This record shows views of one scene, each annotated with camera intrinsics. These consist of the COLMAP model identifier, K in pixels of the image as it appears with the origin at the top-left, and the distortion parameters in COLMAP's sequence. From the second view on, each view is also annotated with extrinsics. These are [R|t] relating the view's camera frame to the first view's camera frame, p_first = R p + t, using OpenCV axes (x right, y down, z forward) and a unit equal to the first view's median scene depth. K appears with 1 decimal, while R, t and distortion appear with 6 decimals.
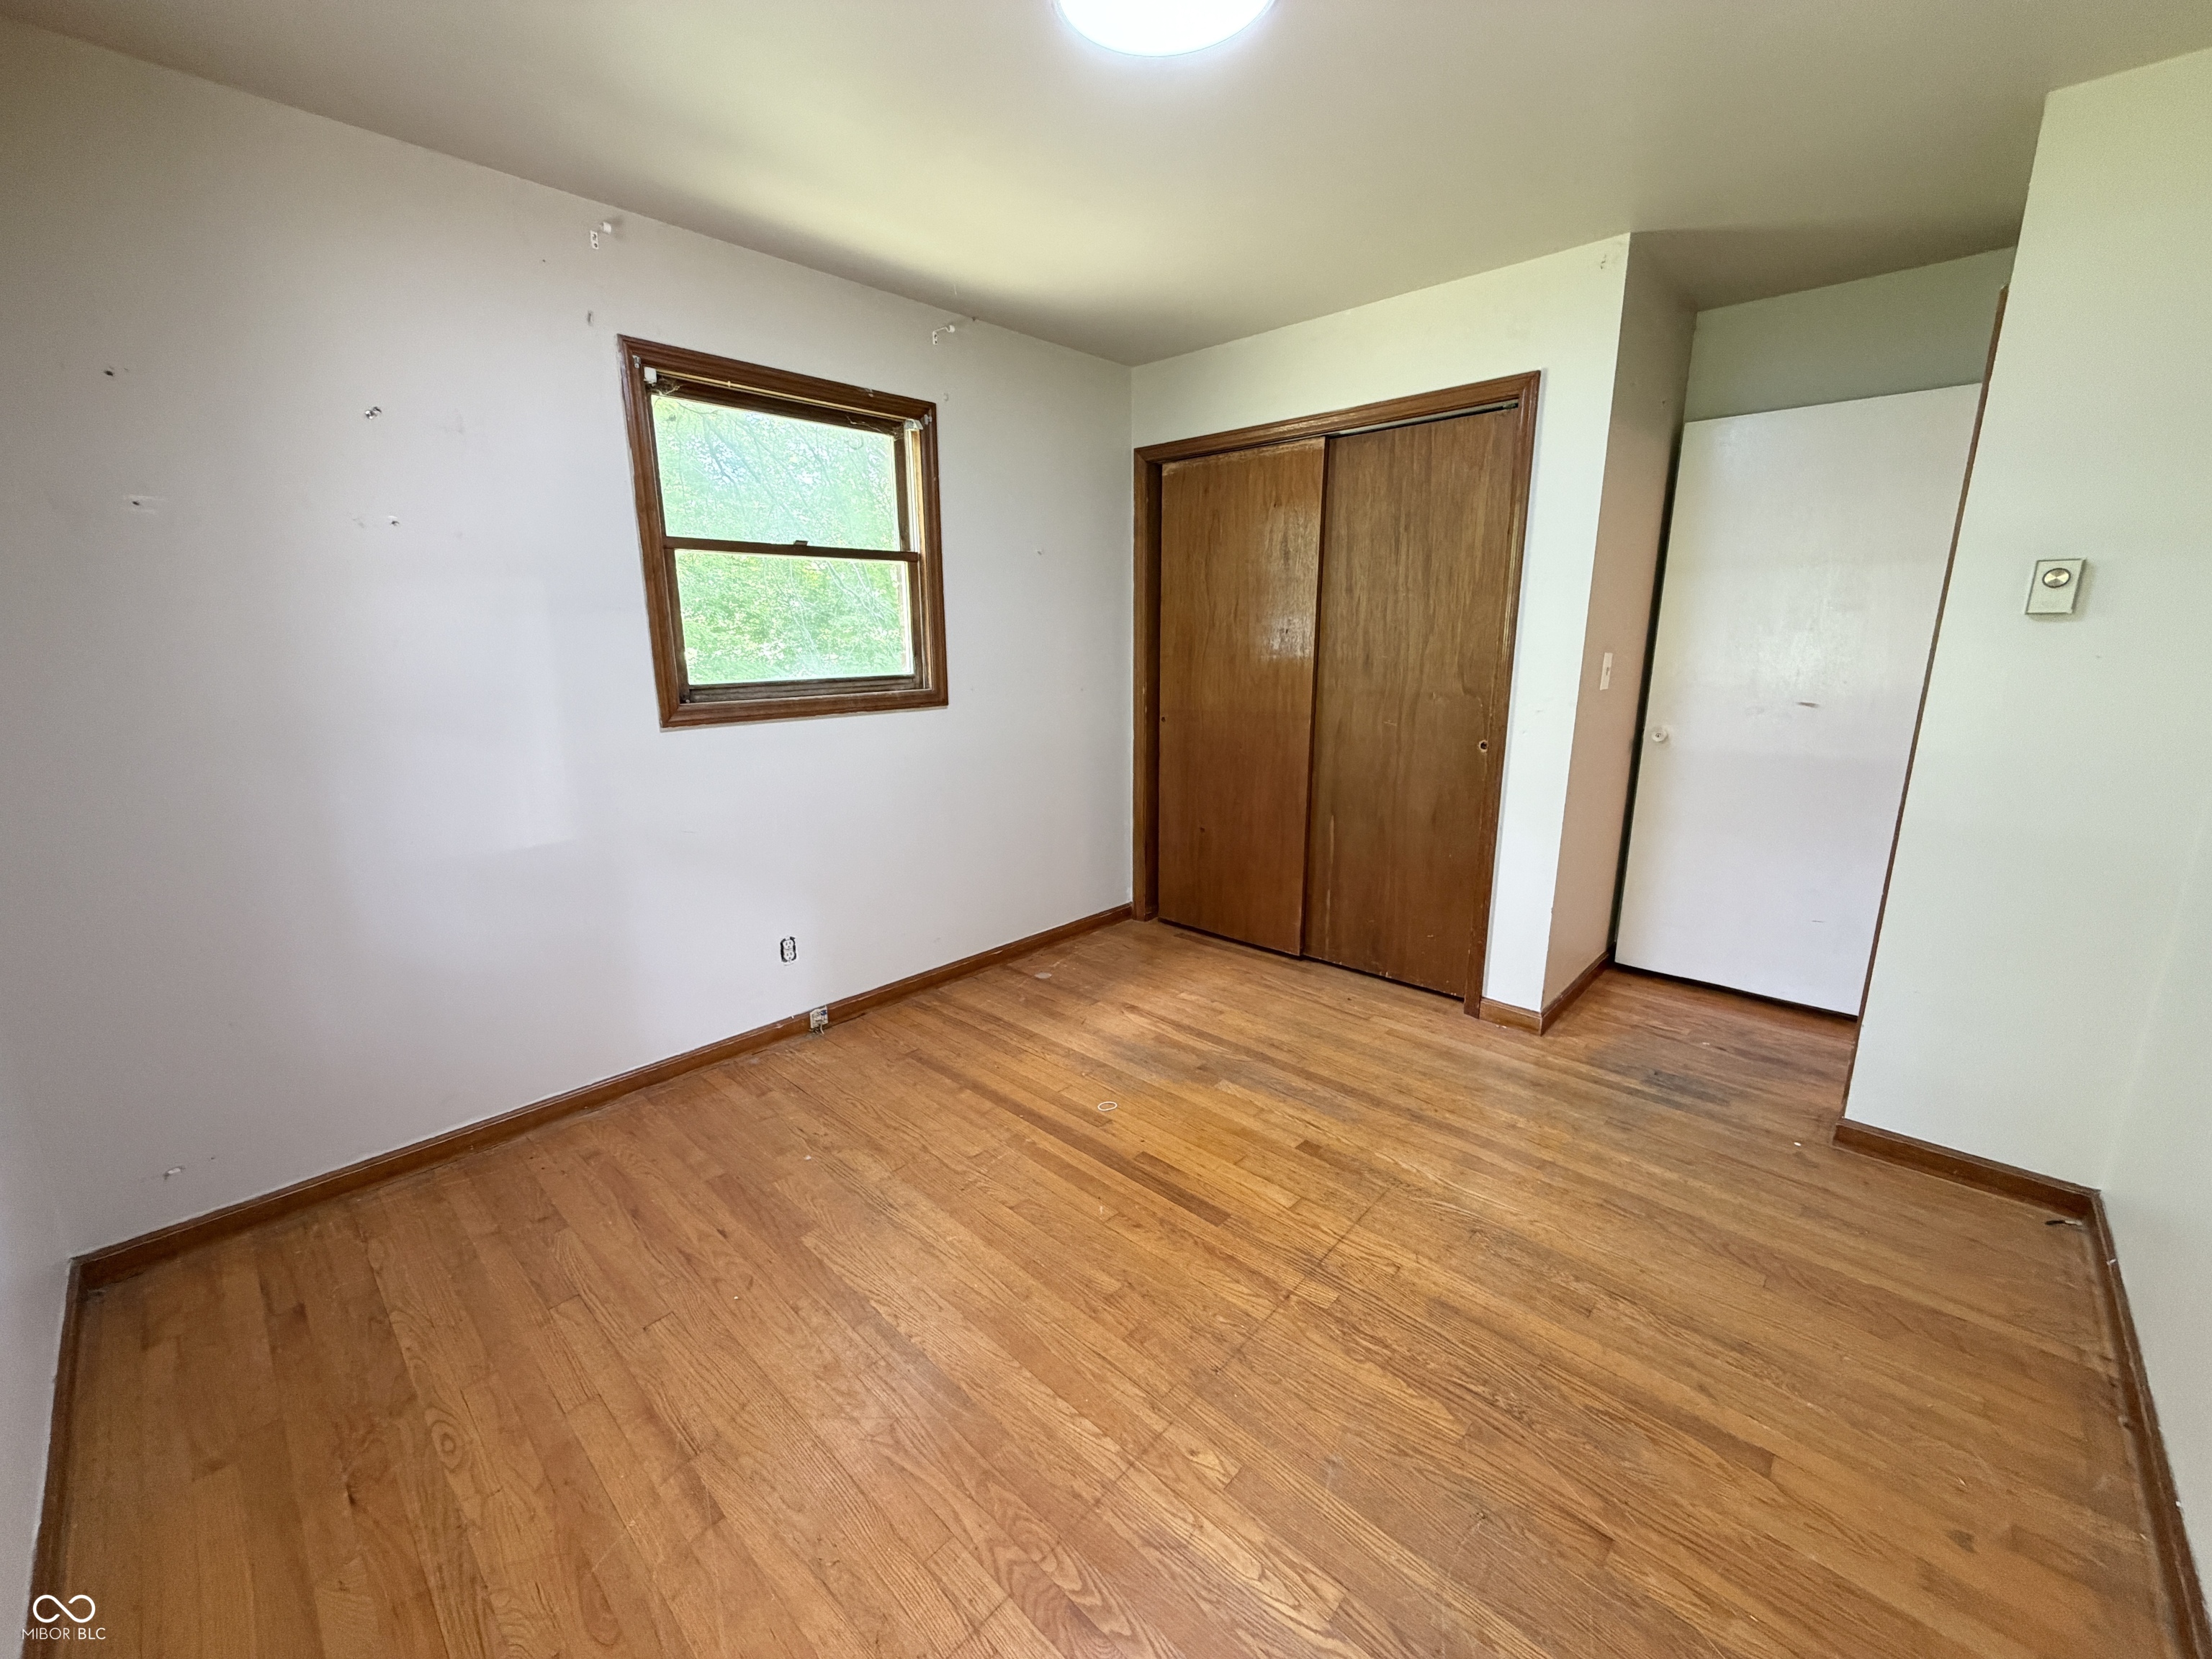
lens RADIAL K [[882.6, 0, 1111.7], [0, 882.6, 816.8], [0, 0, 1]] dist [0.001203, -0.000332]
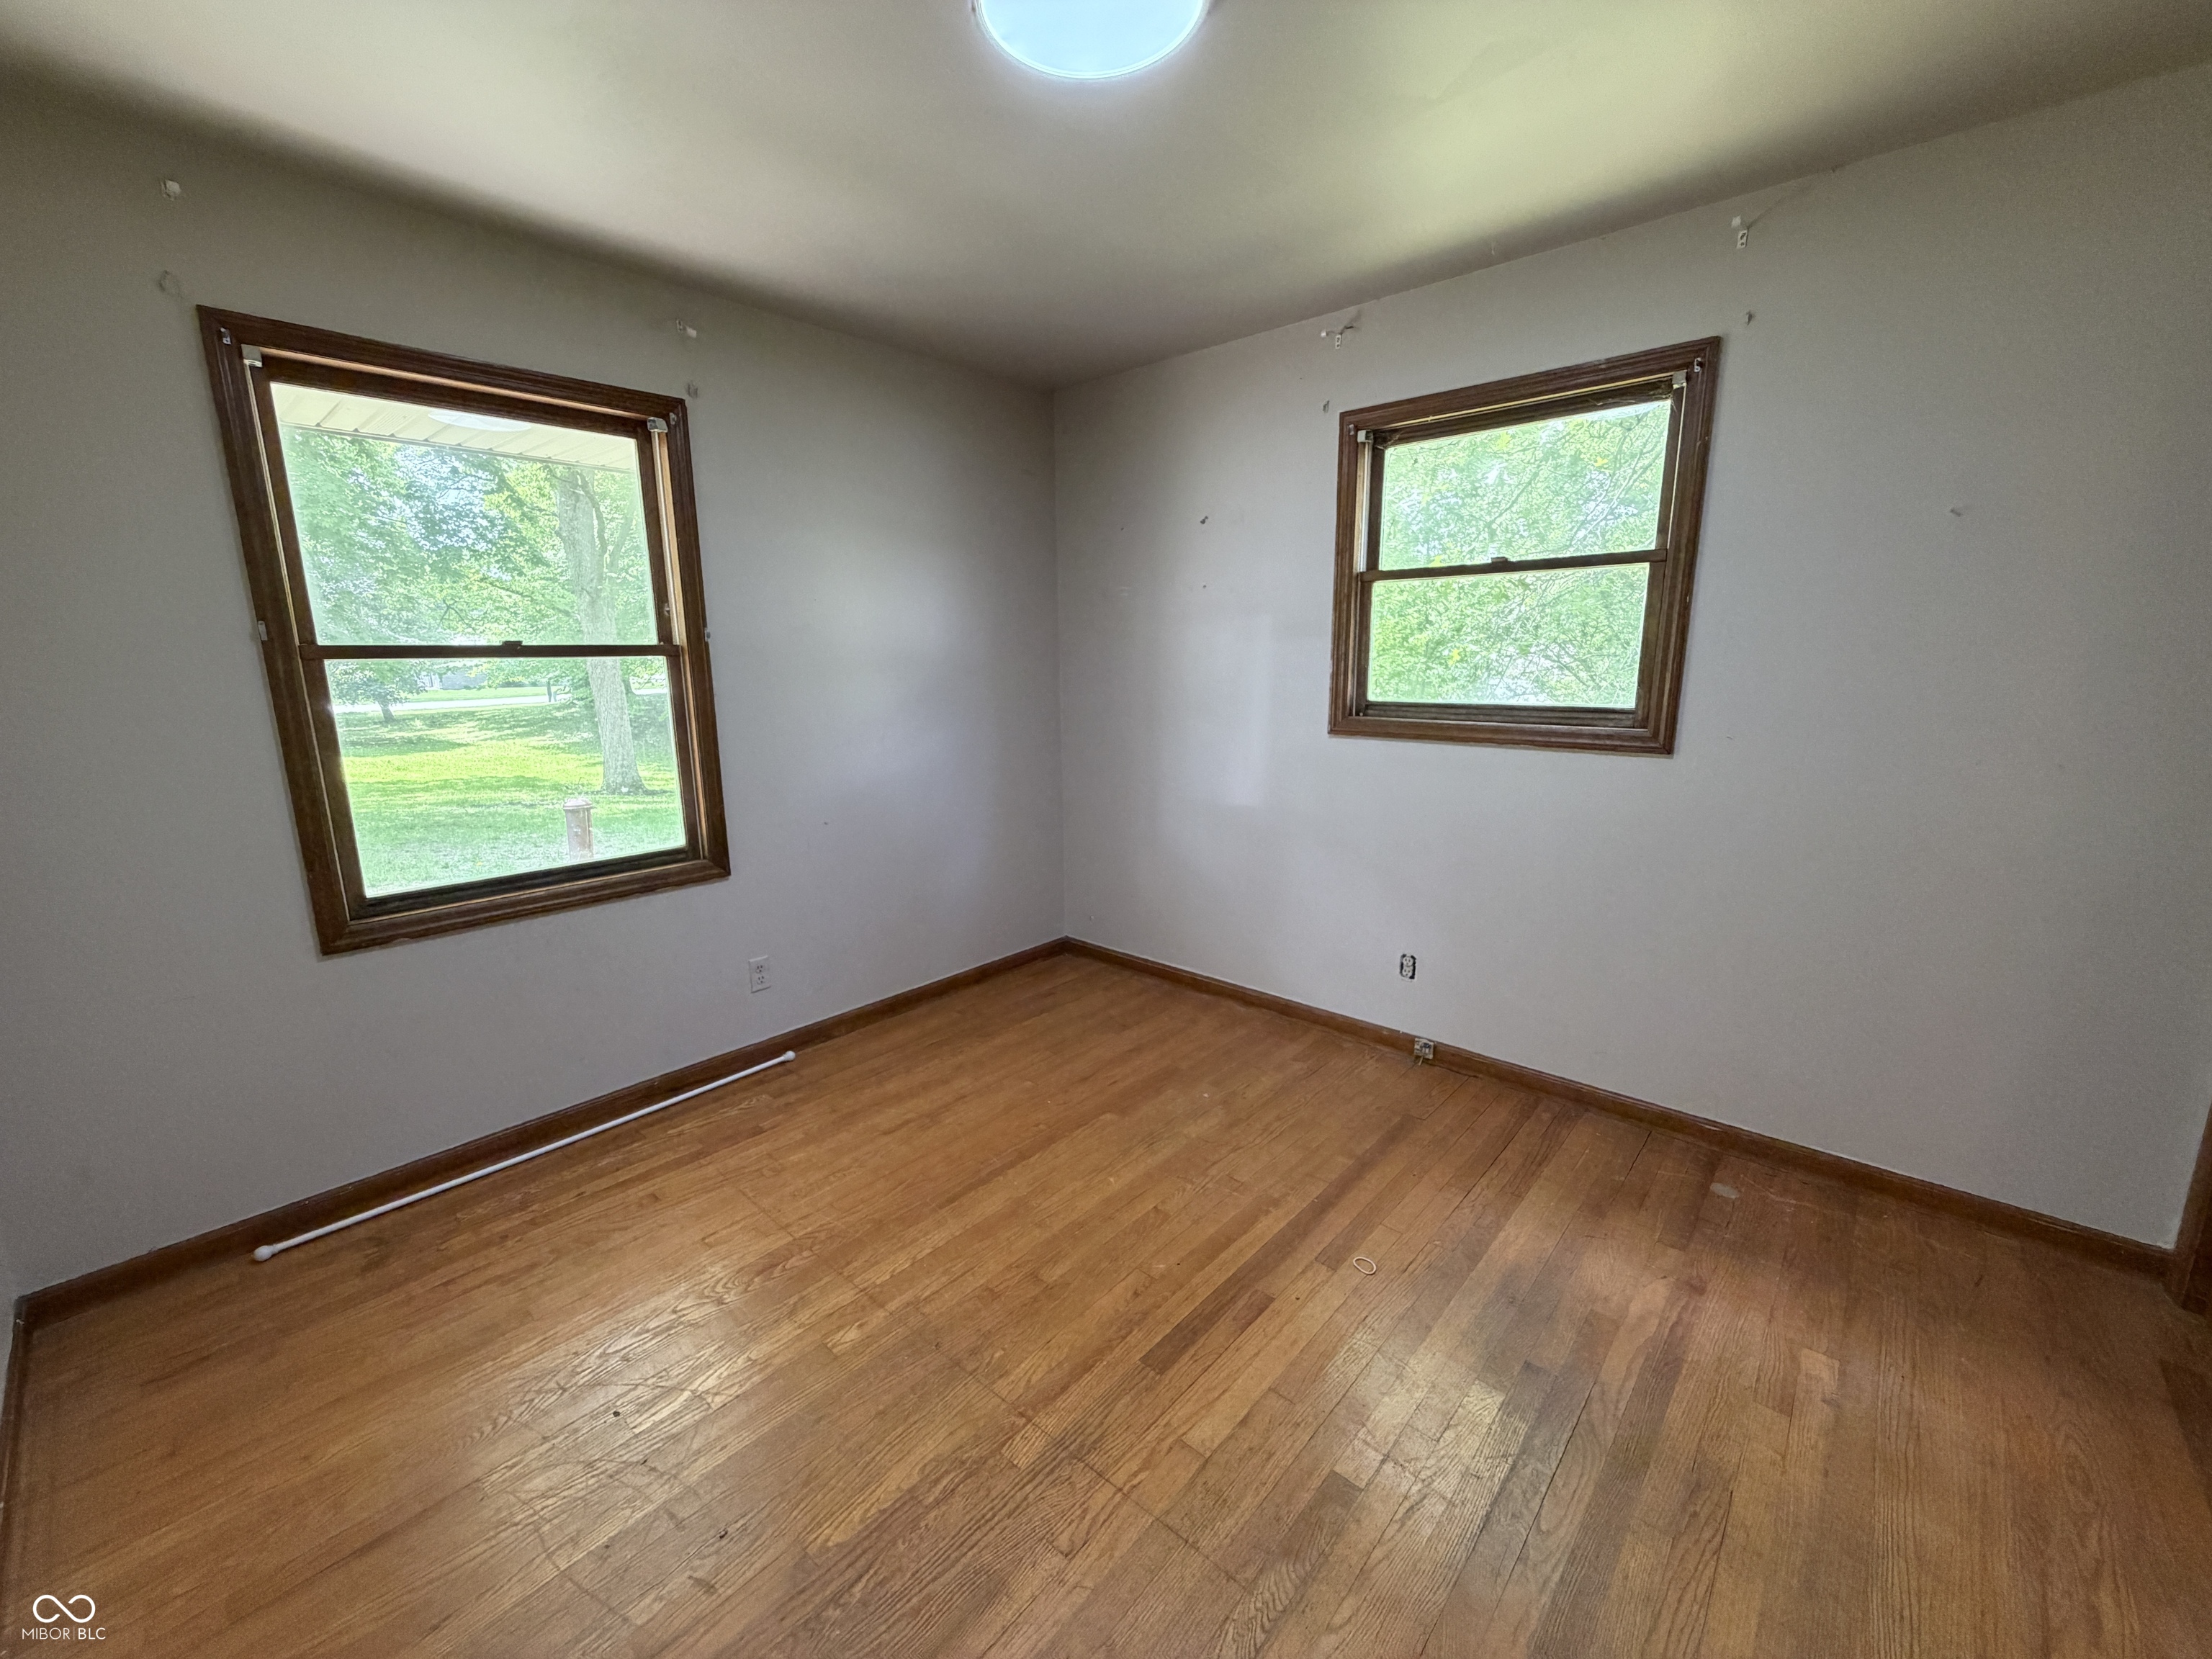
lens RADIAL K [[882.6, 0, 1093.0], [0, 882.6, 812.9], [0, 0, 1]] dist [0.001203, -0.000332]
pose [[0.013227, 0.183890, -0.982858, 0.750124], [-0.198034, 0.963955, 0.177688, -0.161733], [0.980106, 0.192289, 0.049167, 0.713205]]
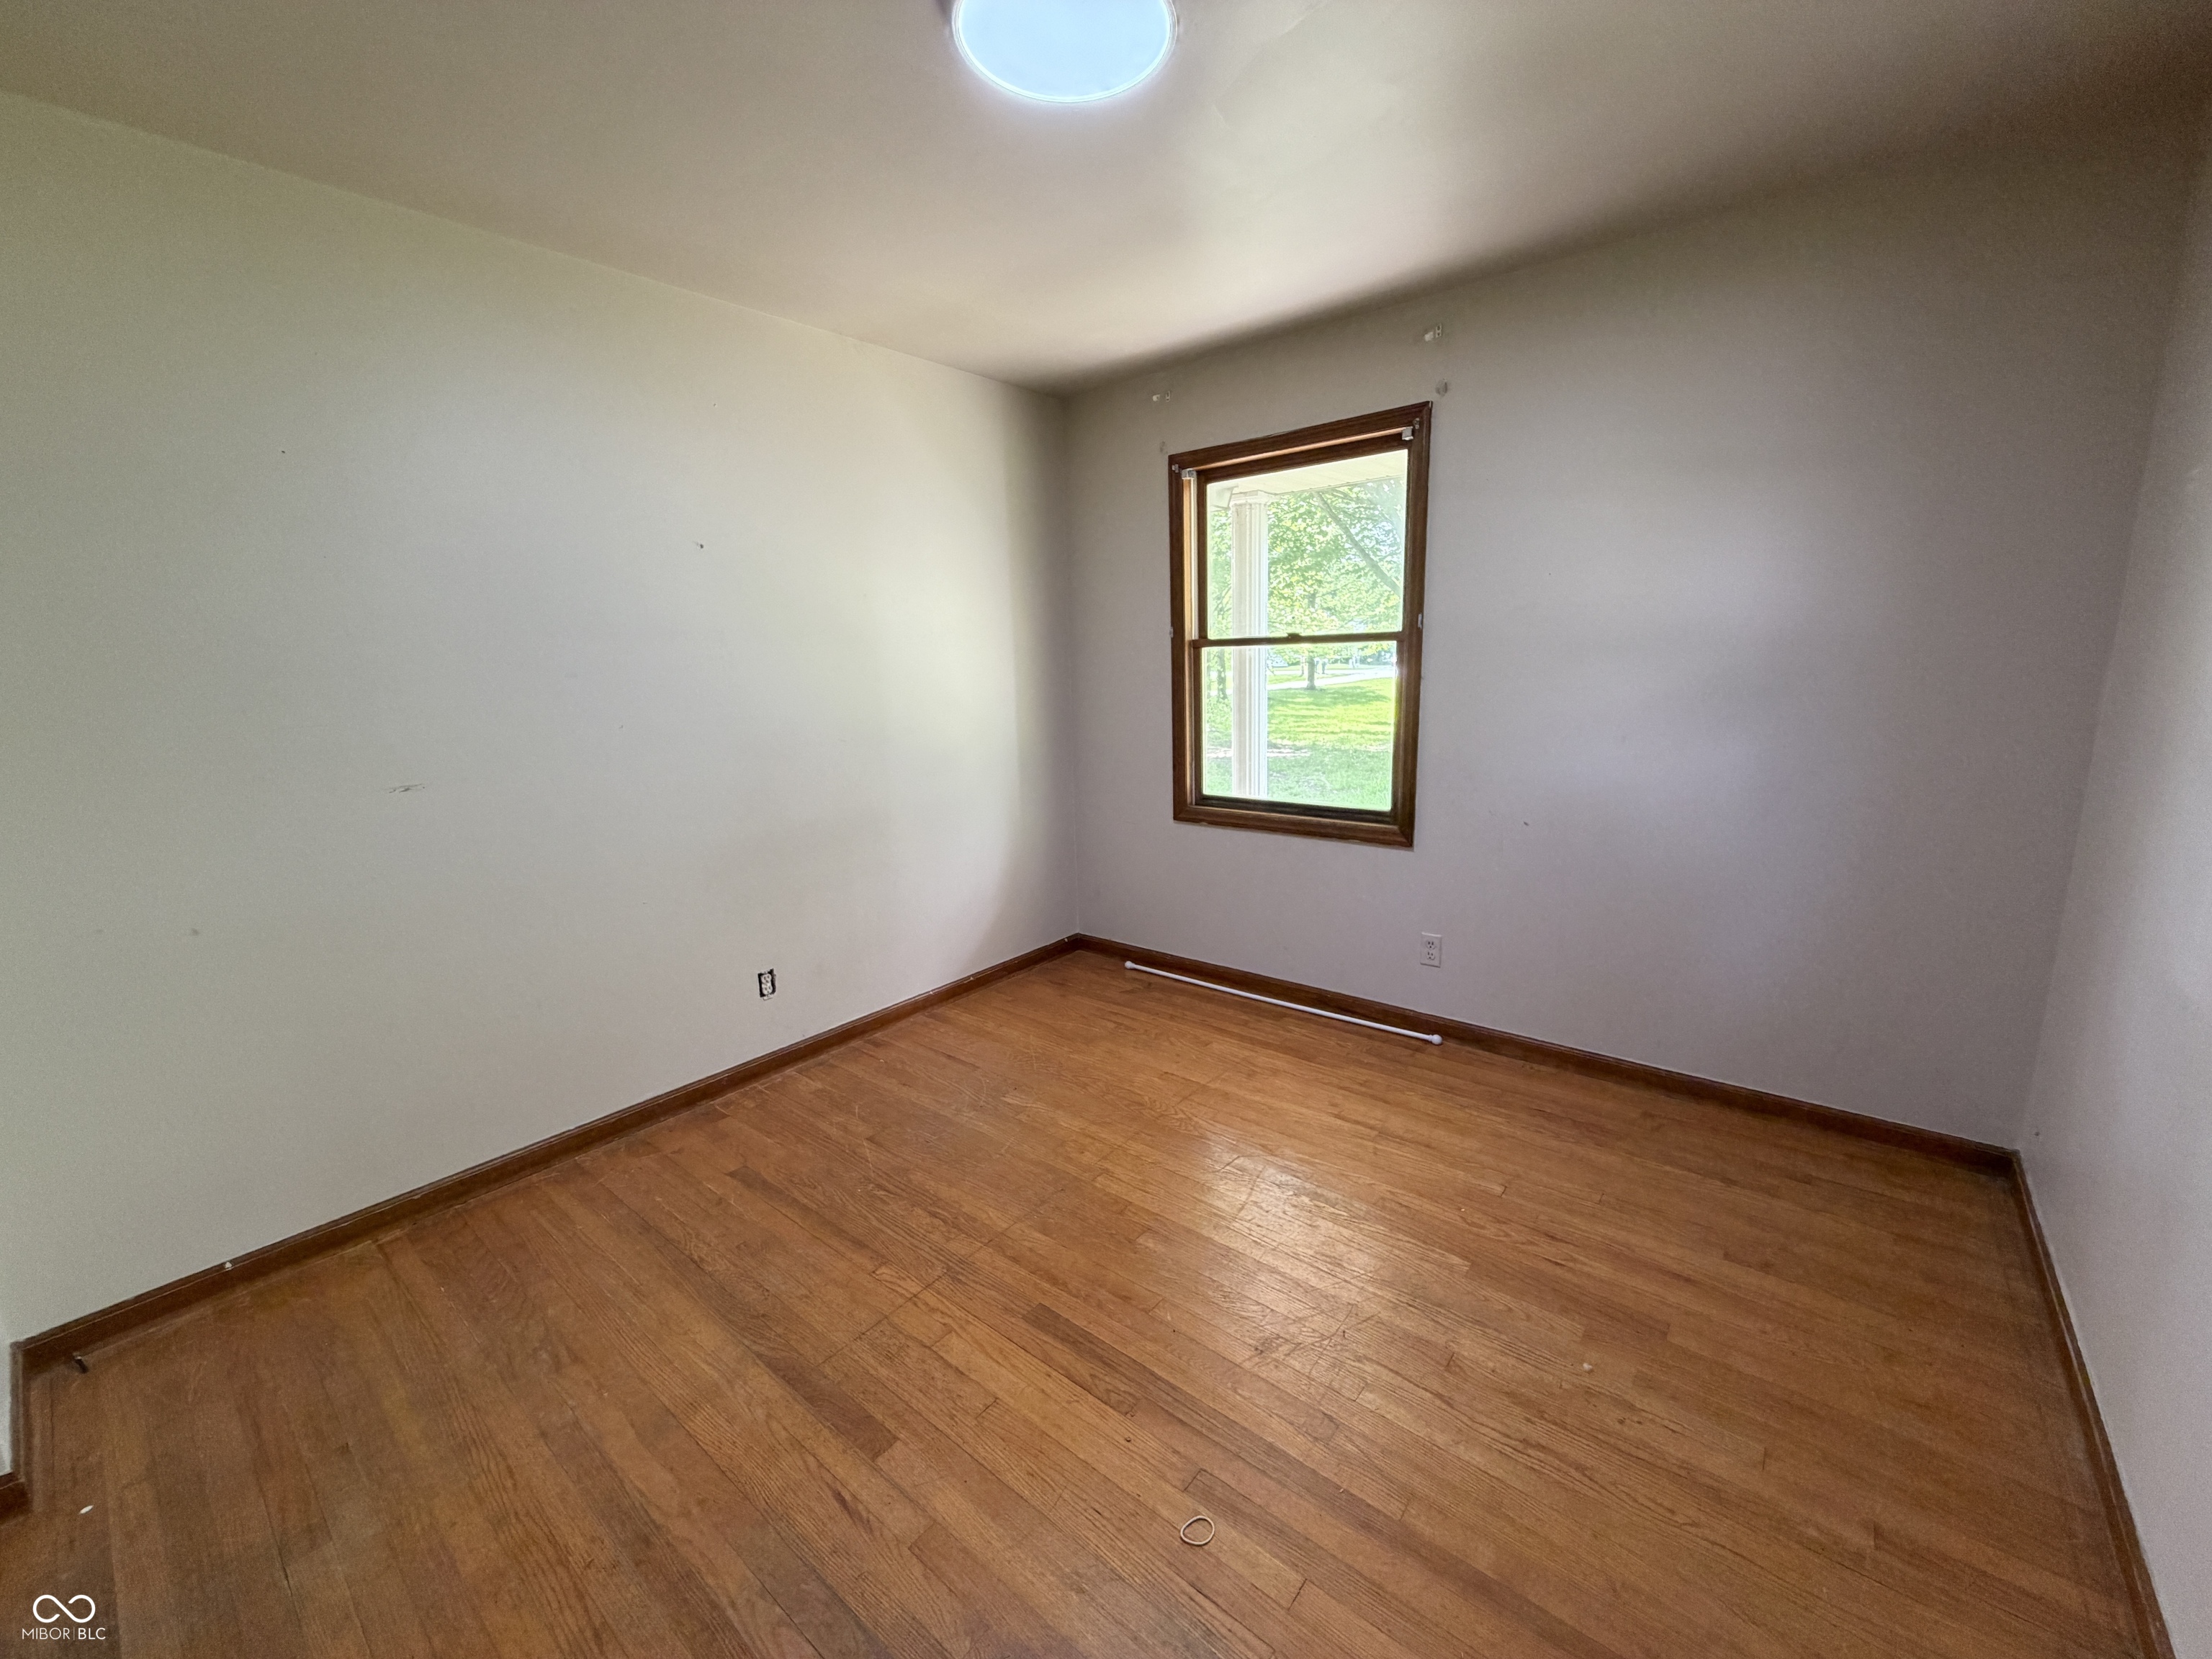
lens RADIAL K [[882.6, 0, 1122.8], [0, 882.6, 821.2], [0, 0, 1]] dist [0.001203, -0.000332]
pose [[-0.996744, 0.047905, -0.064859, 0.060981], [0.019326, 0.922866, 0.384636, -0.309082], [0.078282, 0.382130, -0.920787, 1.457723]]
